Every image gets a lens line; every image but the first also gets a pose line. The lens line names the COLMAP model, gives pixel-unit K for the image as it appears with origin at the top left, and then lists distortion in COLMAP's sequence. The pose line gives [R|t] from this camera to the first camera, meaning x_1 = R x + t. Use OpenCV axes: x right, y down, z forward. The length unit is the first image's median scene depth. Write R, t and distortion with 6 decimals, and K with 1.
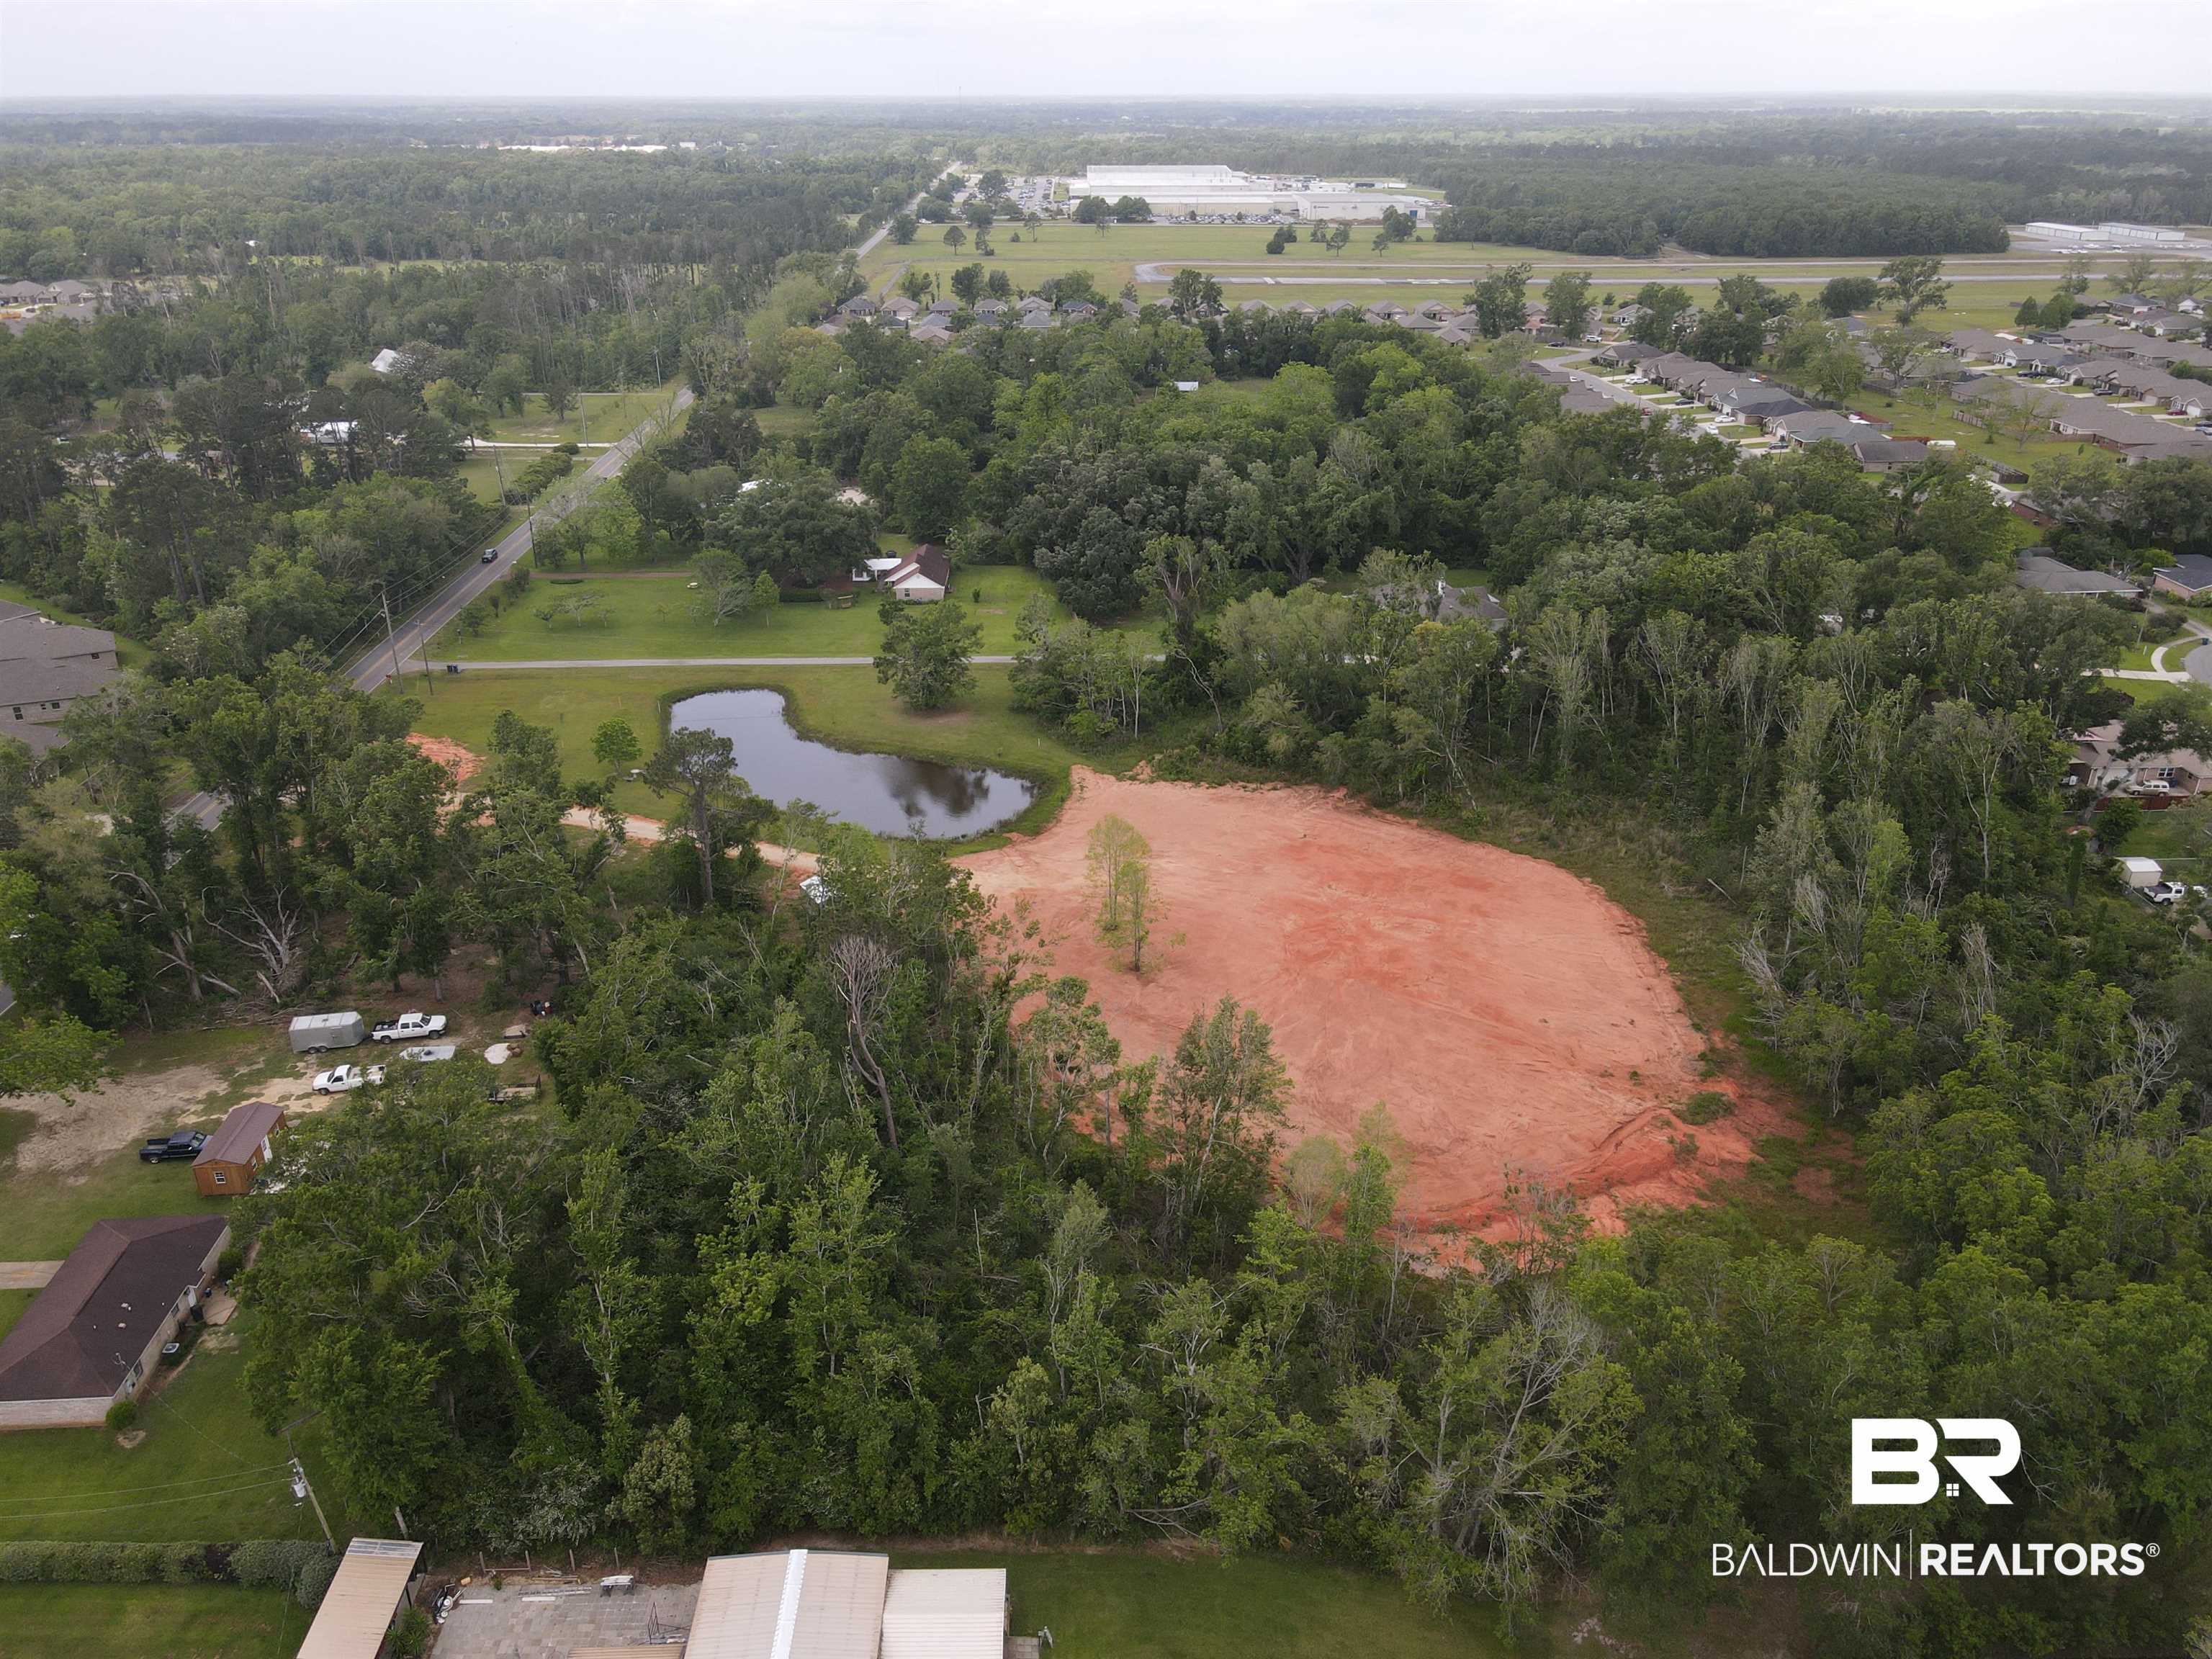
lens RADIAL K [[1627.3, 0, 1106.0], [0, 1627.3, 829.5], [0, 0, 1]] dist [0.015816, -0.004457]
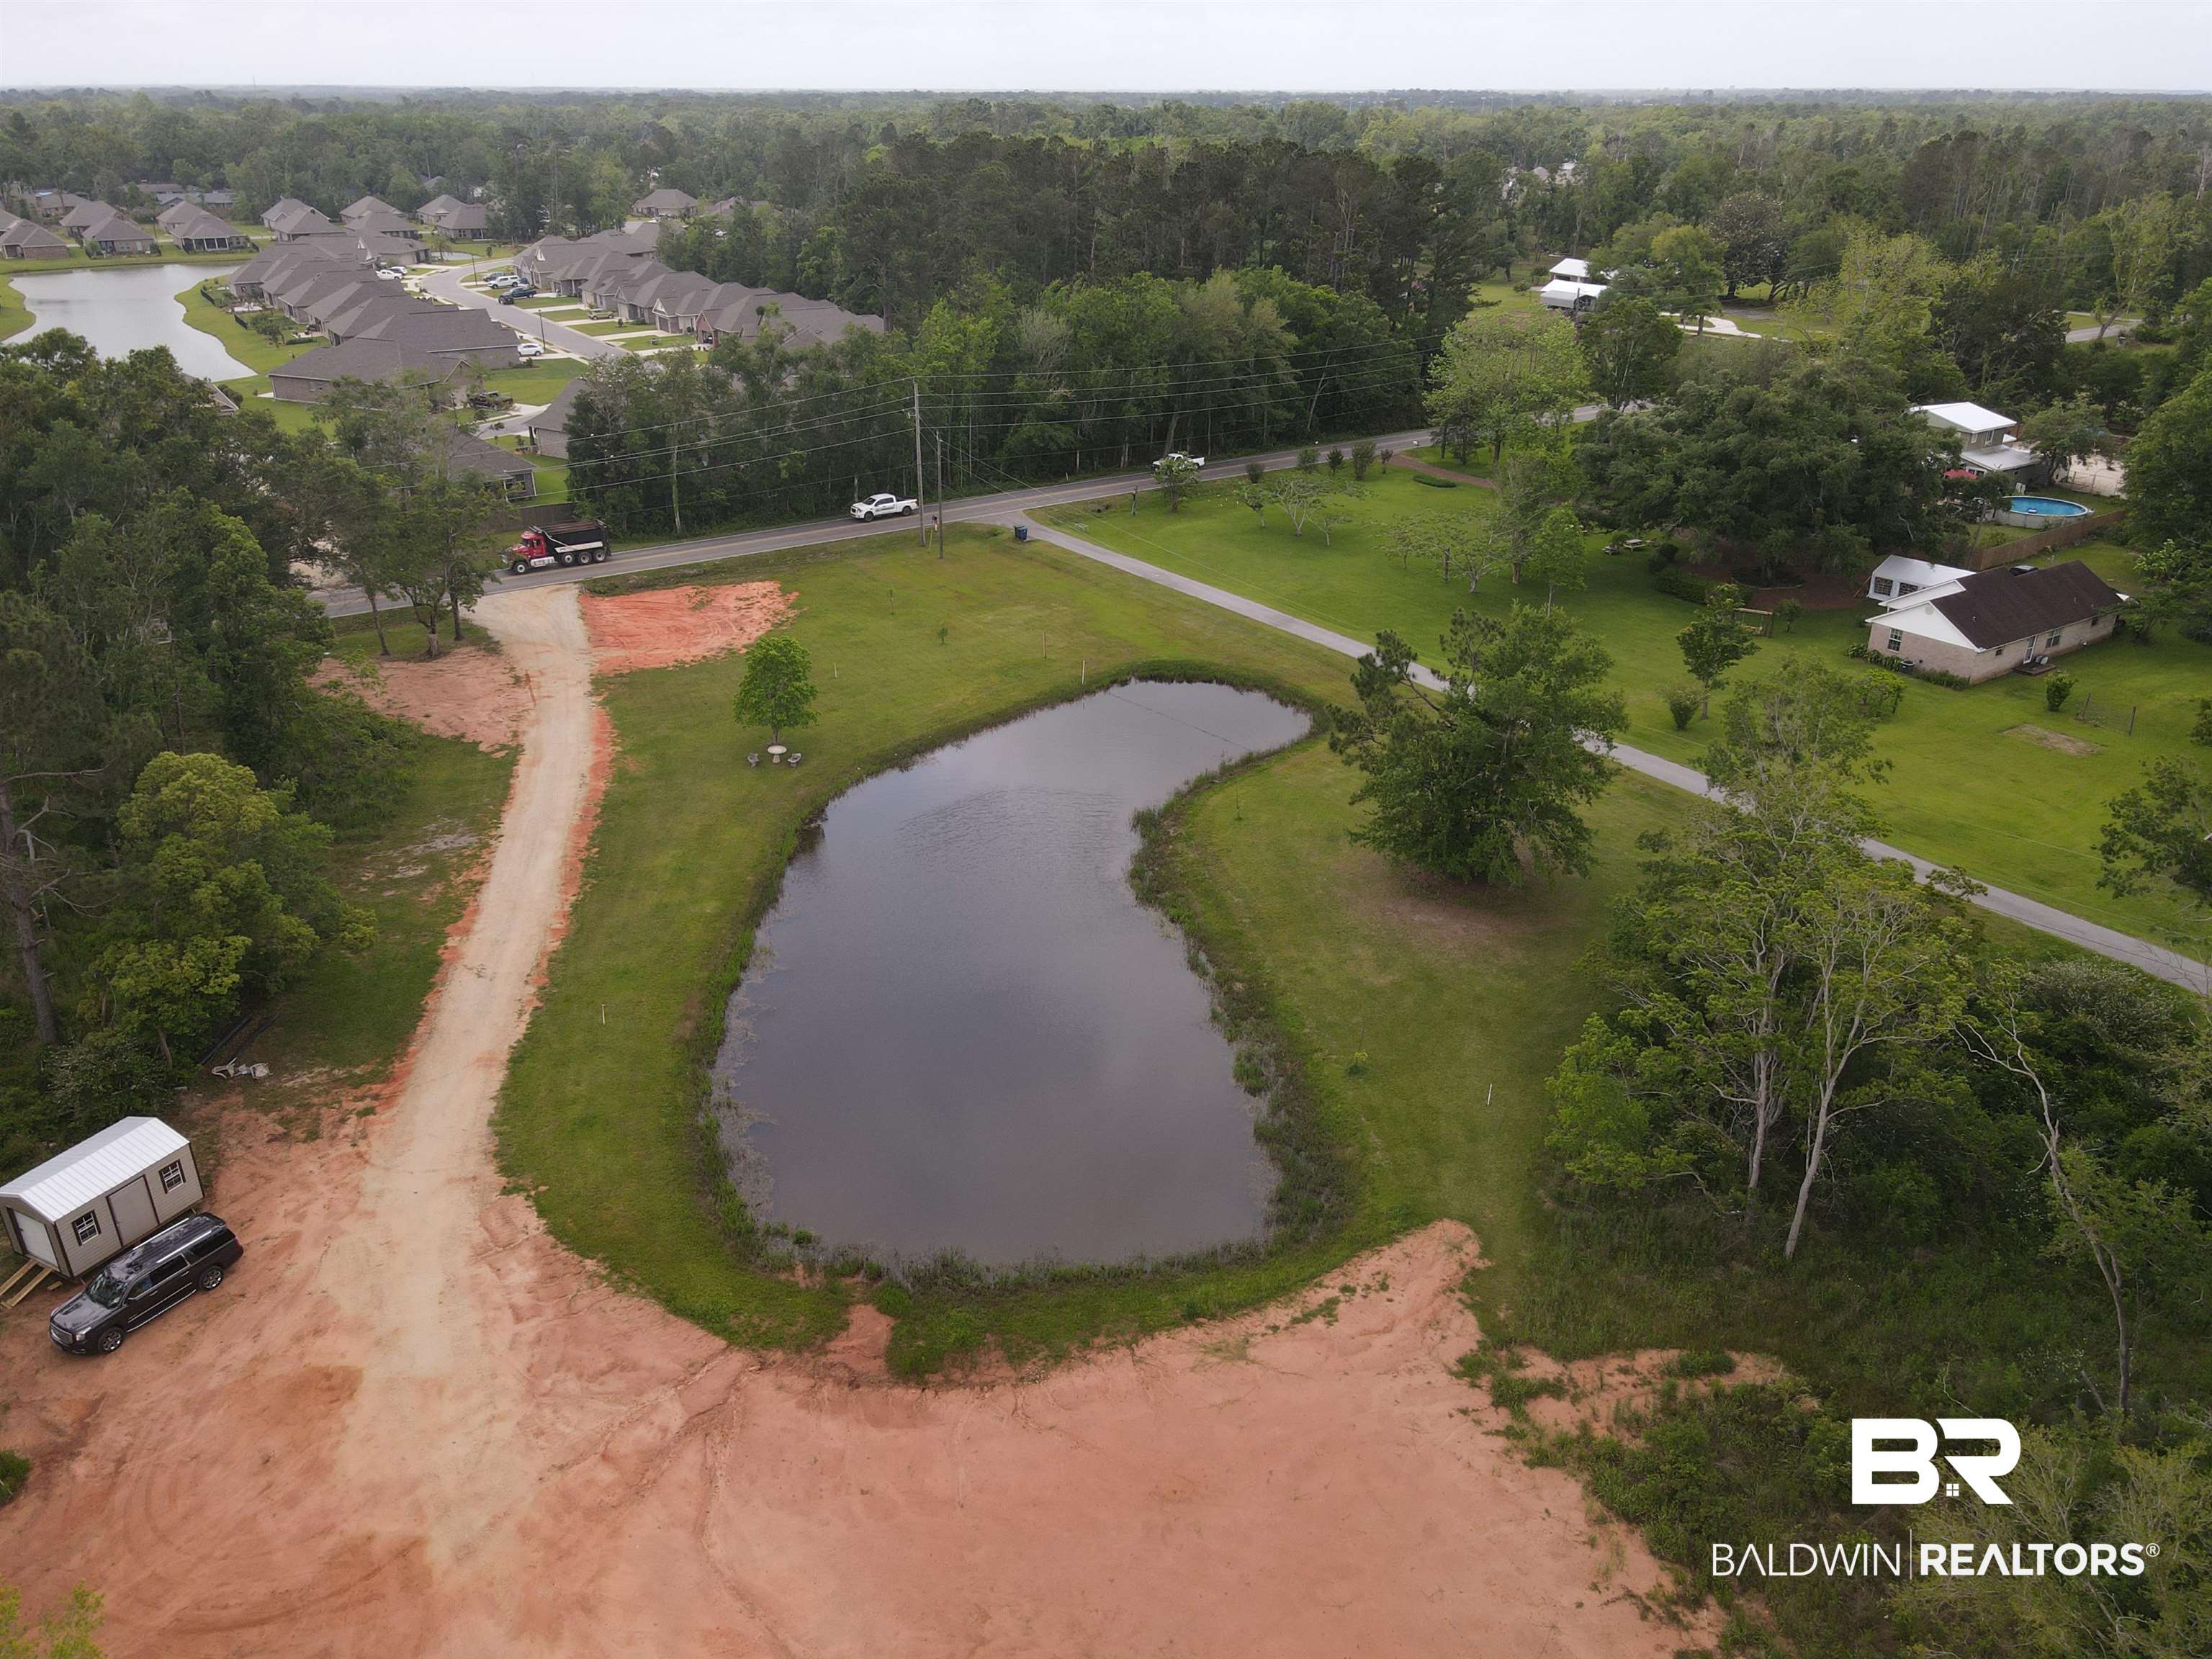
lens RADIAL K [[1624.7, 0, 1106.0], [0, 1624.7, 829.5], [0, 0, 1]] dist [0.008622, 0.019031]
pose [[0.534663, 0.348457, -0.769879, 0.110069], [-0.351875, 0.920094, 0.172077, -0.100171], [0.768323, 0.178898, 0.614553, 0.589127]]
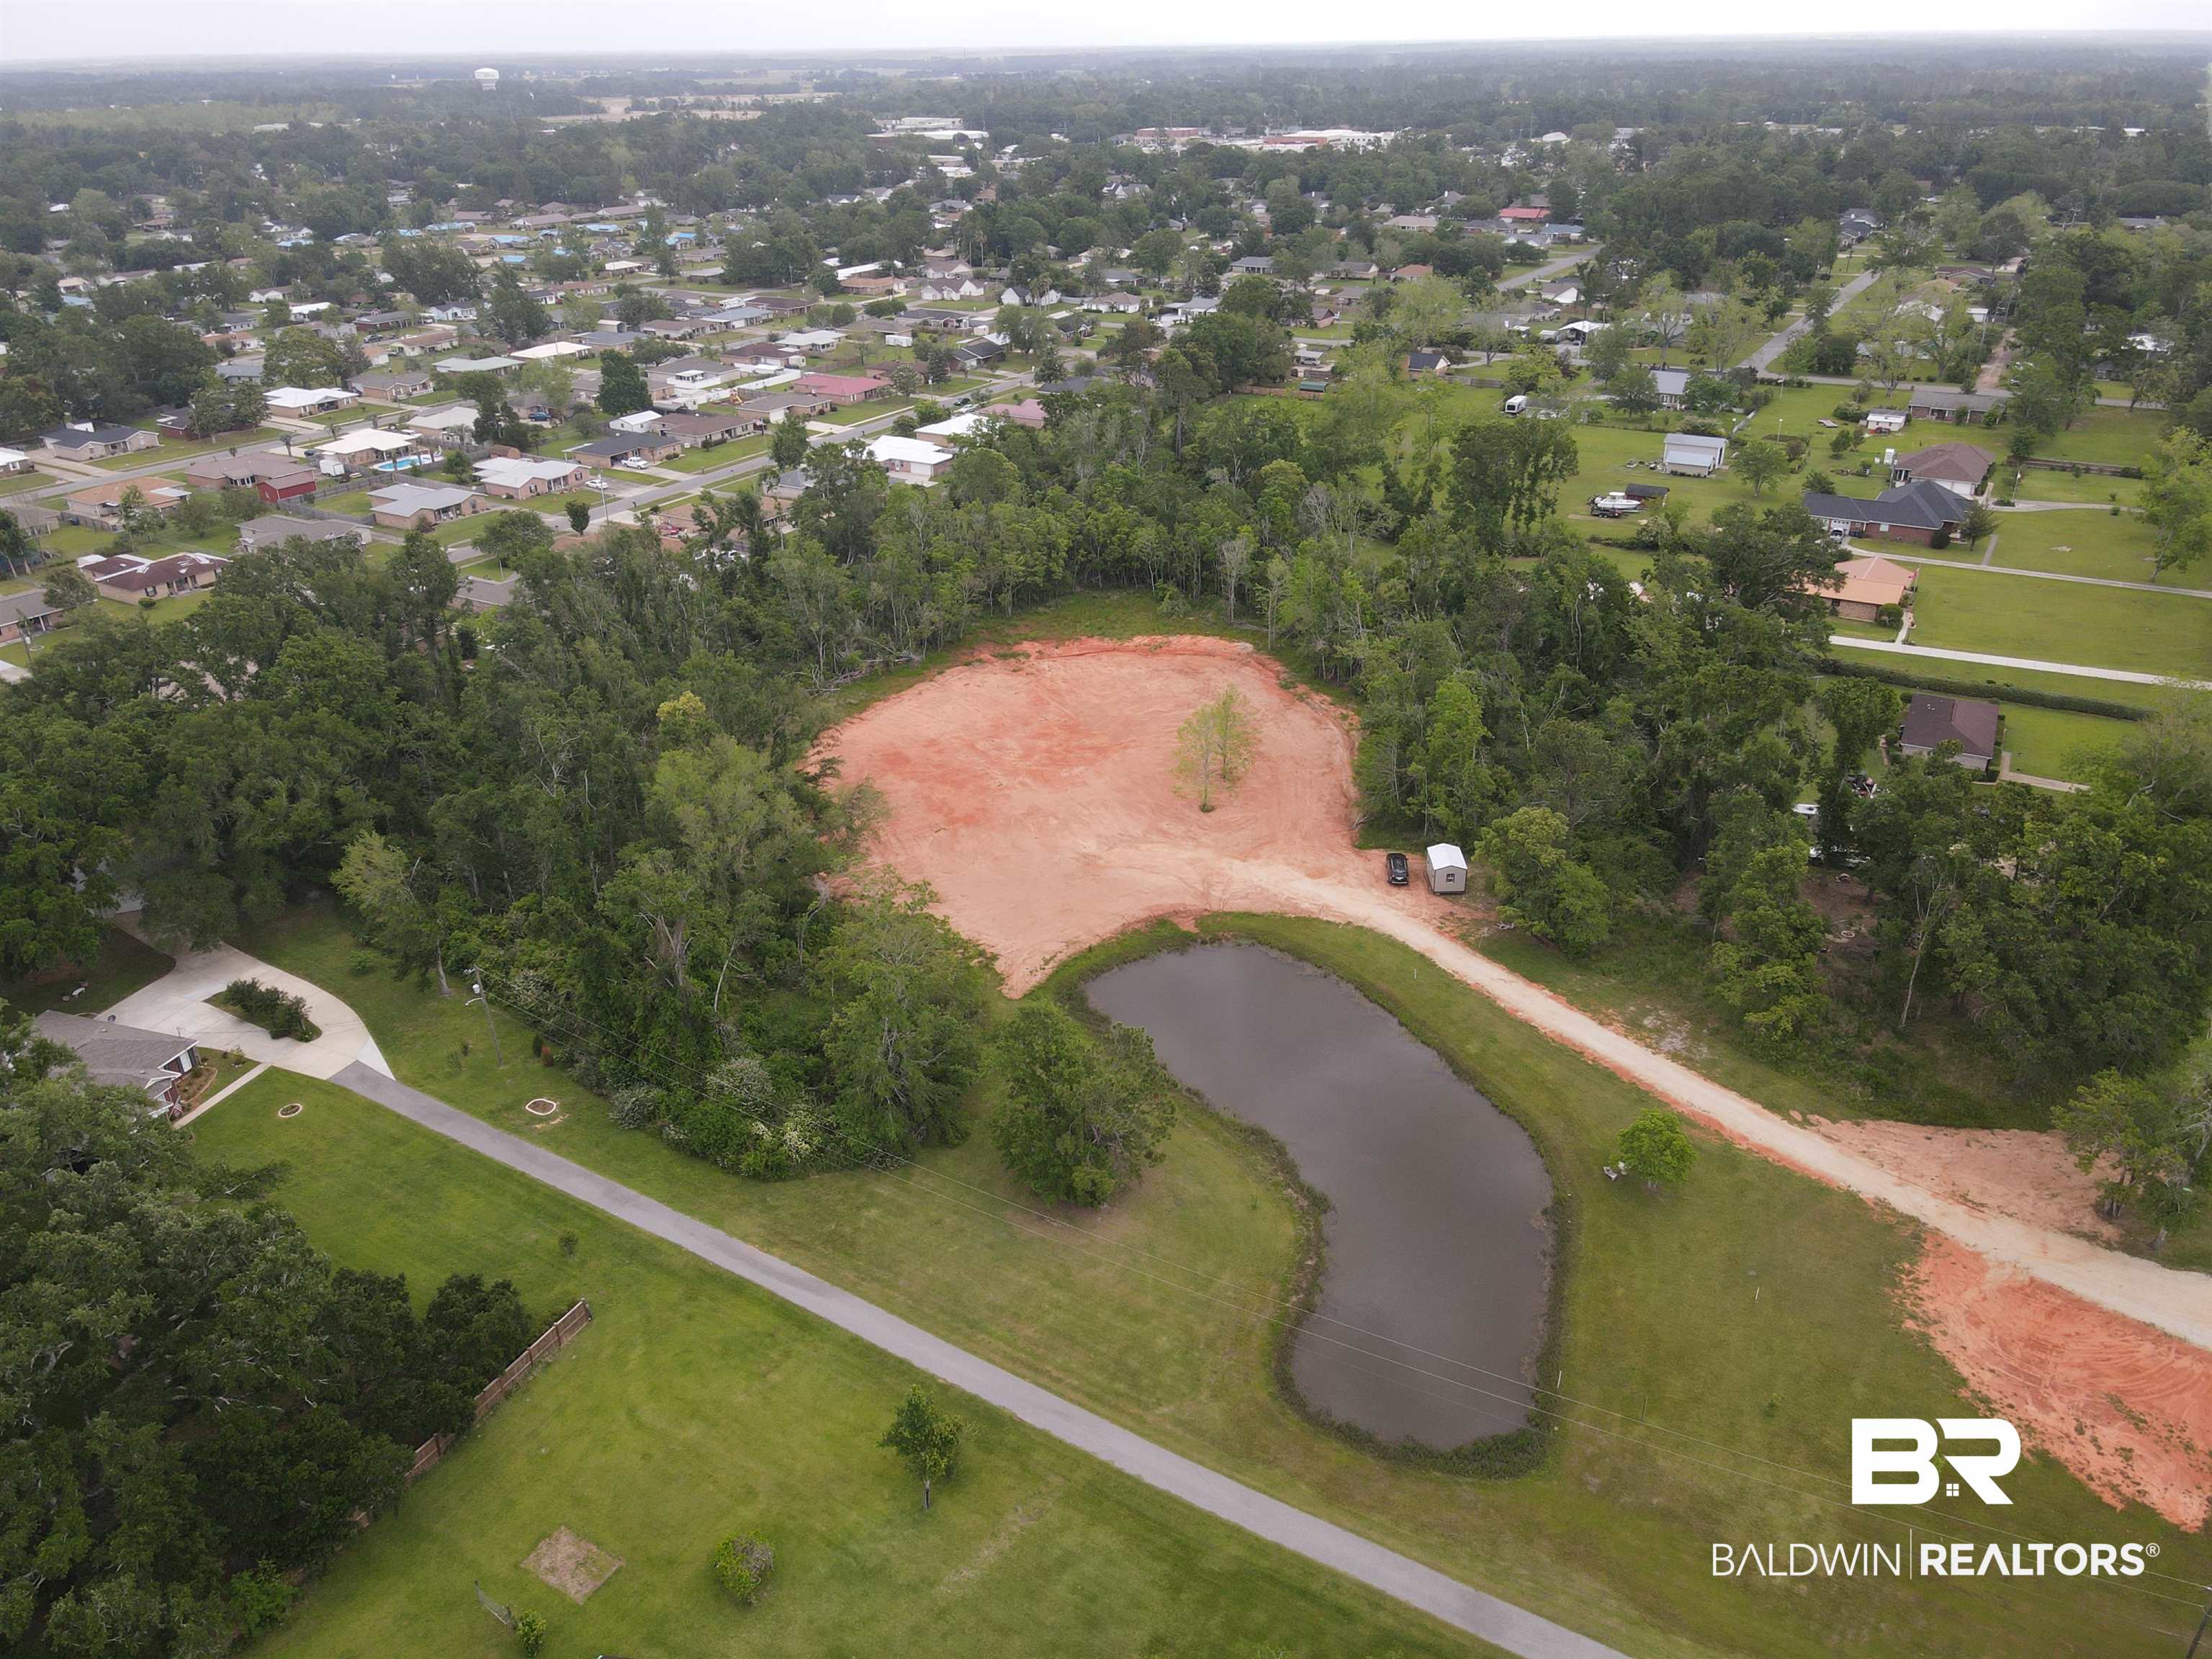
lens RADIAL K [[1597.7, 0, 1106.0], [0, 1597.7, 829.5], [0, 0, 1]] dist [0.021811, 0.009404]
pose [[-0.839336, -0.227042, 0.493931, -0.299184], [0.244182, 0.654323, 0.715707, -0.452929], [-0.485686, 0.721328, -0.493756, 0.983102]]
